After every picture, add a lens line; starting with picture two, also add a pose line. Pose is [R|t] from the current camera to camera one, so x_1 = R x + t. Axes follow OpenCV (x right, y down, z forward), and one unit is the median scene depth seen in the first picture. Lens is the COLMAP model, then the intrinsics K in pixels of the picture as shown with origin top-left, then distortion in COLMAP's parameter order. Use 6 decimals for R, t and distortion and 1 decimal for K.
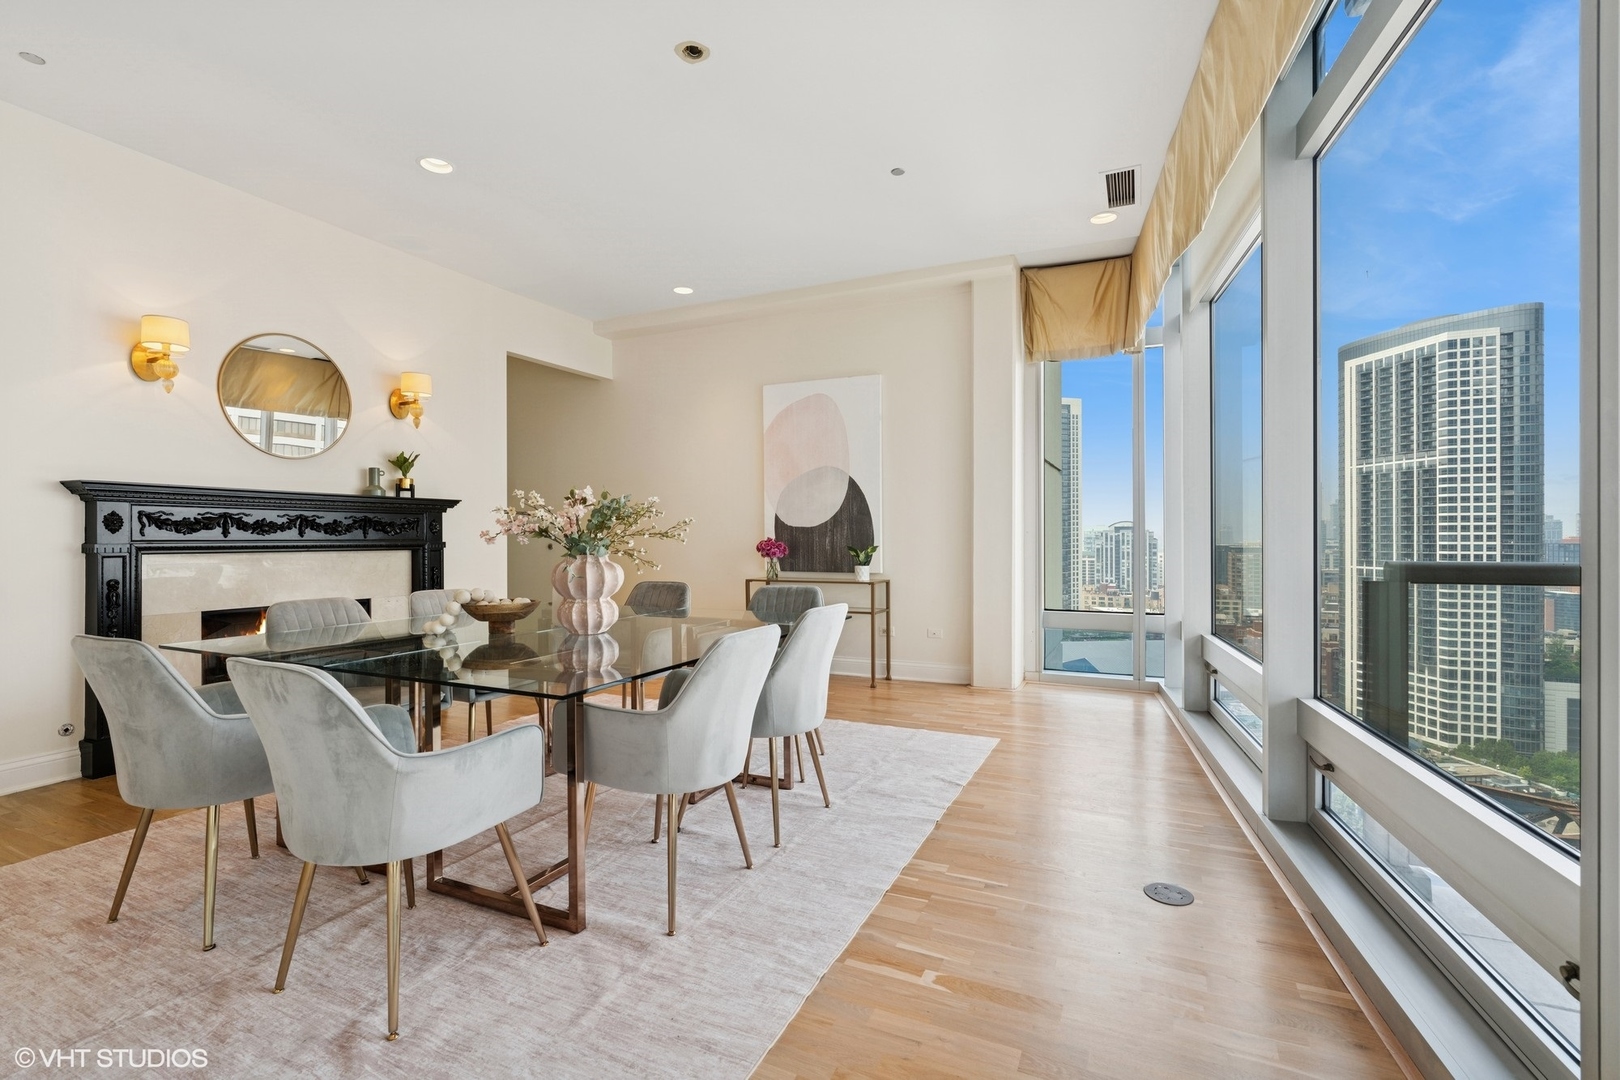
lens RADIAL K [[743.2, 0, 806.8], [0, 743.2, 536.1], [0, 0, 1]] dist [-0.006786, 0.002507]
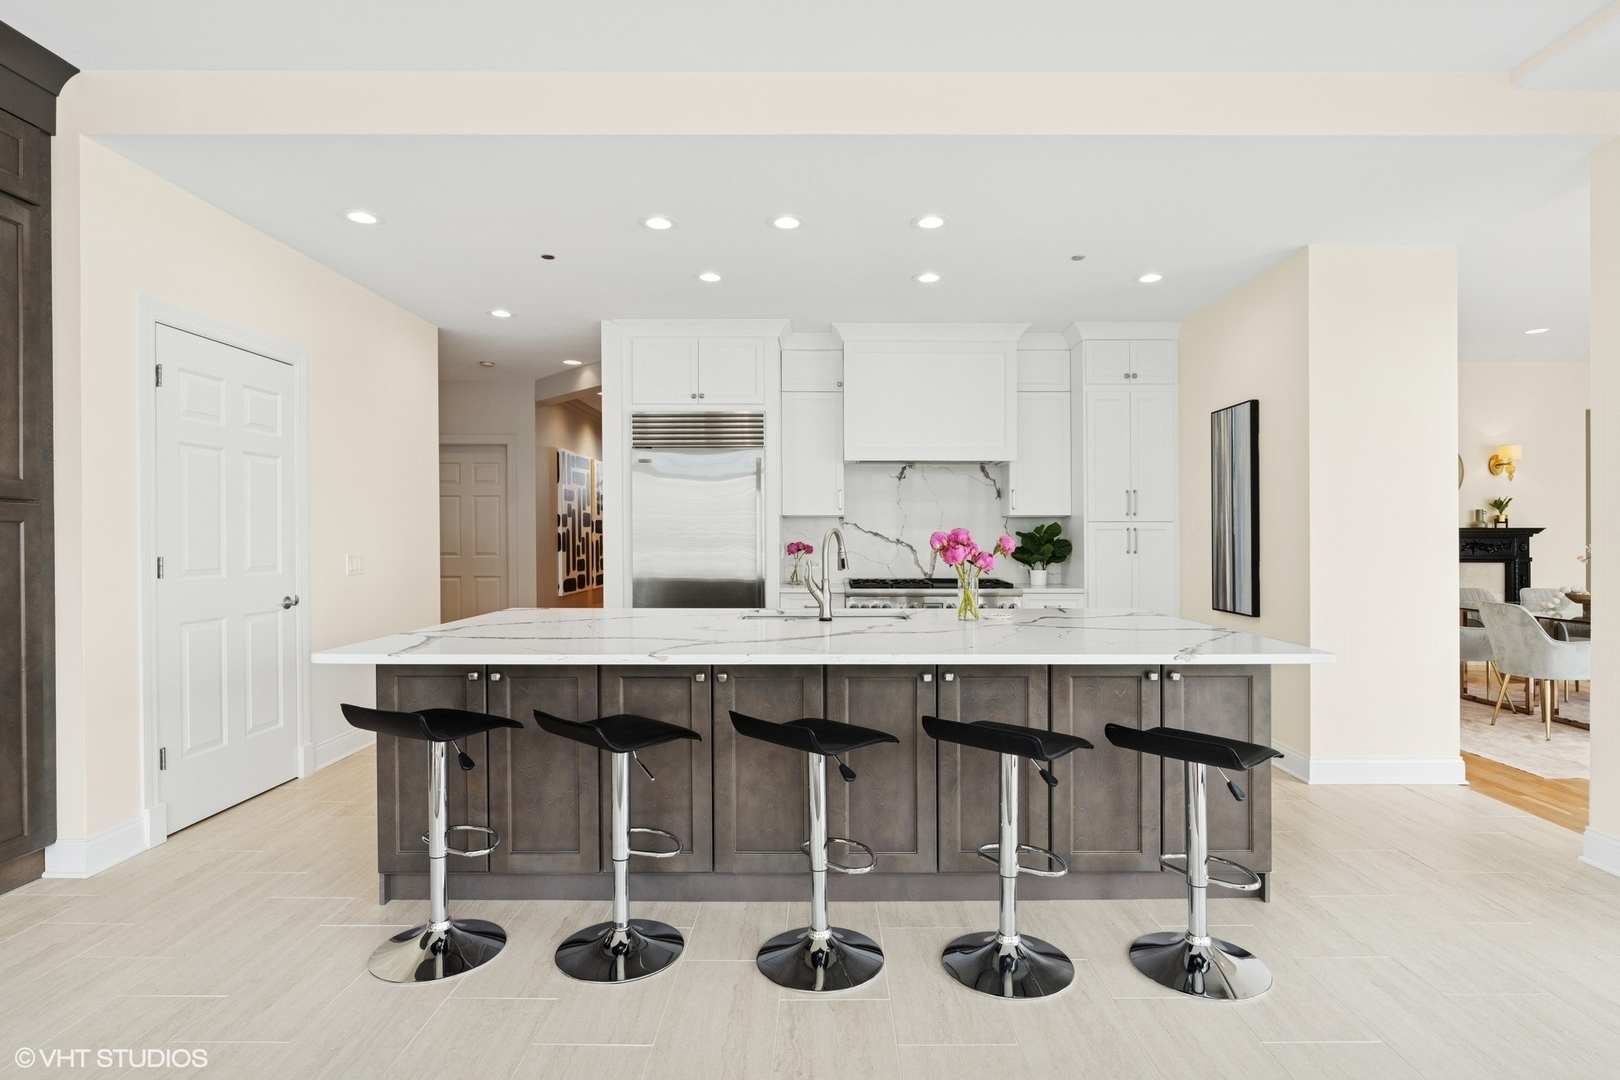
lens RADIAL K [[822.1, 0, 813.8], [0, 822.1, 541.5], [0, 0, 1]] dist [-0.003763, 0.000030]
pose [[0.433287, 0.005154, -0.901241, 0.573827], [-0.001989, 0.999987, 0.004763, -0.047848], [0.901254, -0.000271, 0.433292, -1.588711]]
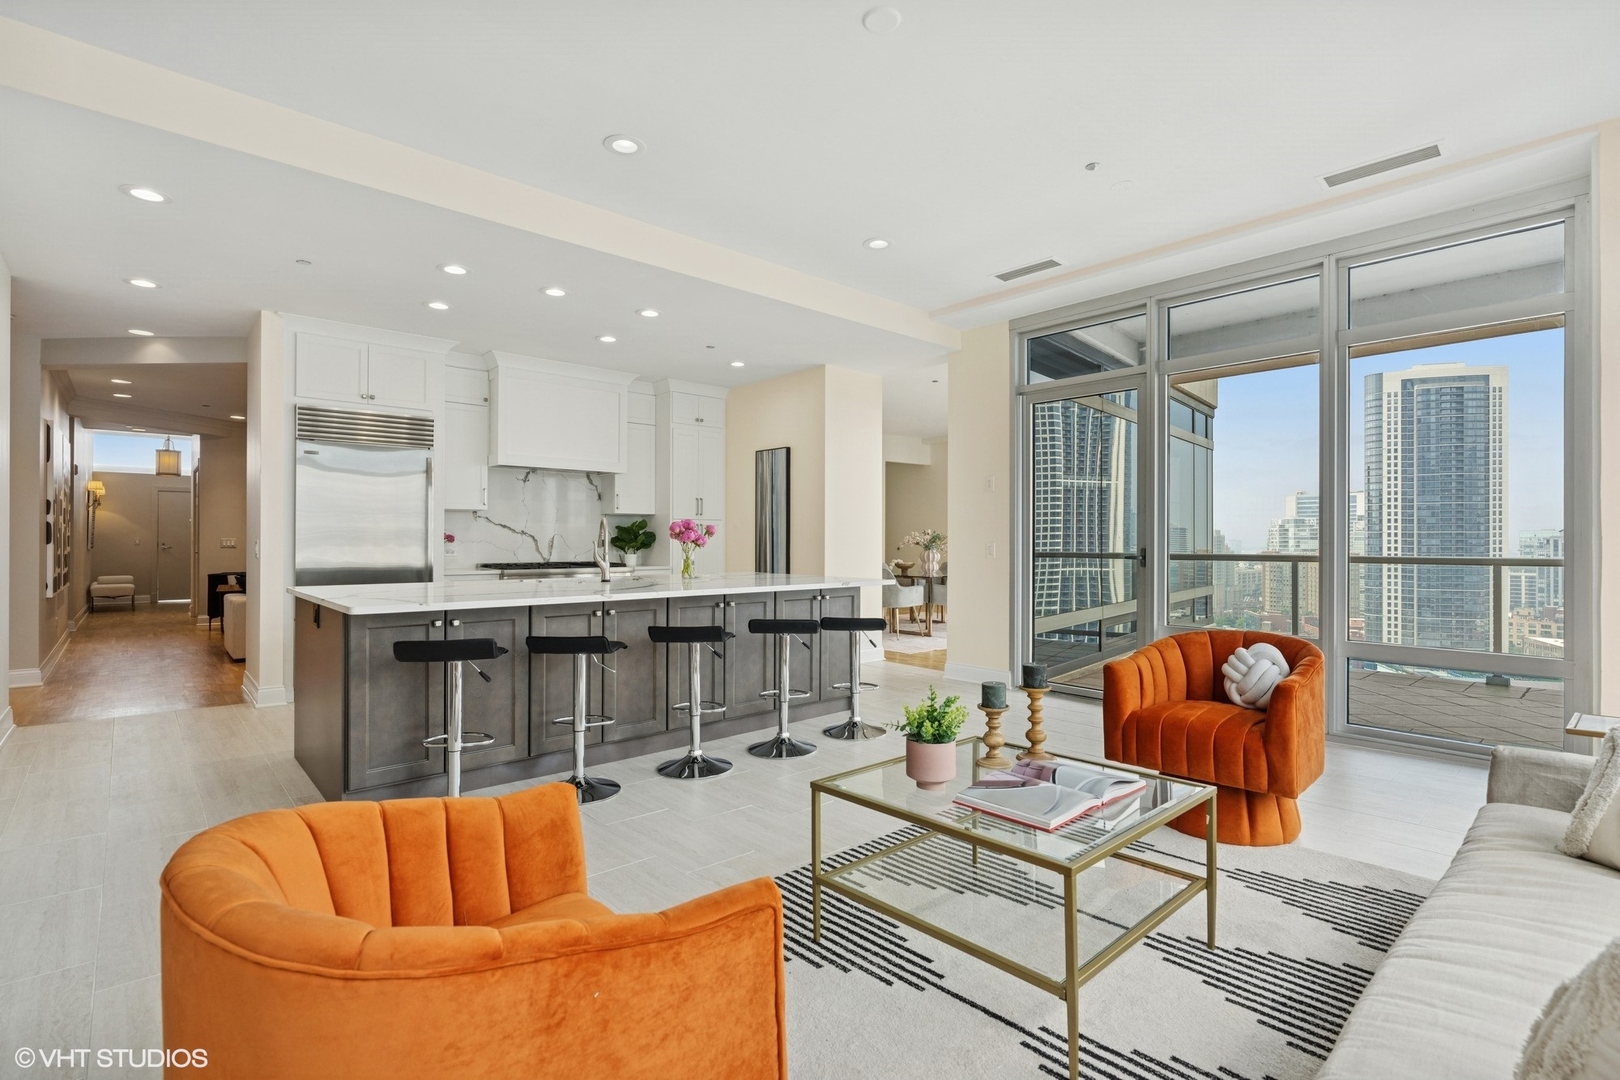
lens RADIAL K [[774.0, 0, 808.1], [0, 774.0, 541.9], [0, 0, 1]] dist [0.003488, 0.000416]
pose [[0.926147, 0.003453, -0.377148, 0.510996], [-0.003290, 0.999994, 0.001076, -0.013093], [0.377149, 0.000244, 0.926152, -2.422512]]
